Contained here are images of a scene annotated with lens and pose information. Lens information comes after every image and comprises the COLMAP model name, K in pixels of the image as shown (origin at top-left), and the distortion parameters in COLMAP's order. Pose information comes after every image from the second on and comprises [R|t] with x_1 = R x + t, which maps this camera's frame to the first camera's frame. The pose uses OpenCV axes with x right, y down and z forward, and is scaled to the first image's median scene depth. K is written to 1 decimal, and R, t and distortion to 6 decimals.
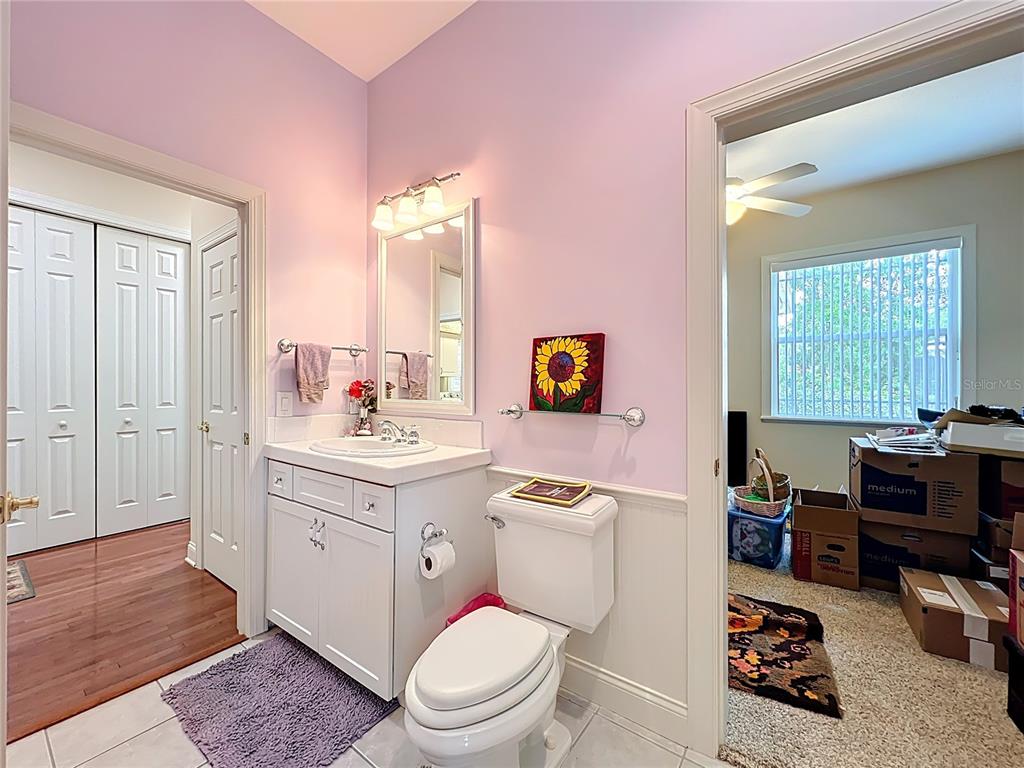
lens RADIAL K [[409.8, 0, 513.4], [0, 409.8, 381.0], [0, 0, 1]] dist [-0.014531, -0.000143]
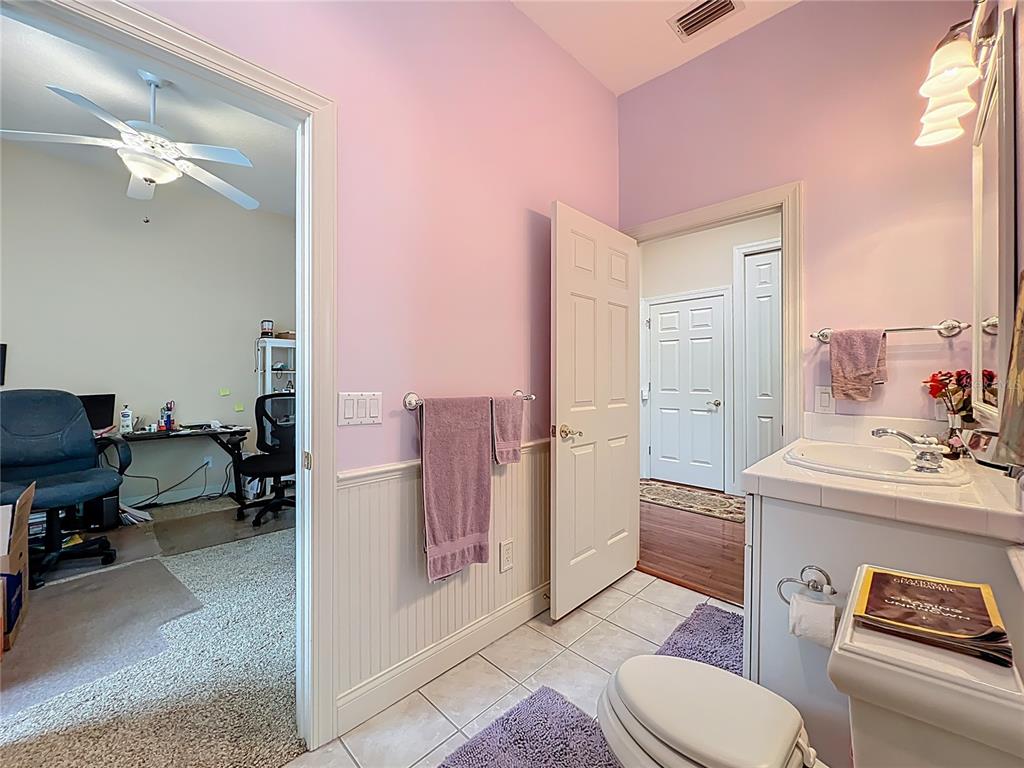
lens RADIAL K [[409.8, 0, 516.7], [0, 409.8, 381.2], [0, 0, 1]] dist [-0.014531, -0.000143]
pose [[-0.142004, 0.004733, -0.989855, 0.441645], [0.002974, 0.999986, 0.004355, 0.009168], [0.989862, -0.002325, -0.142017, 0.438842]]
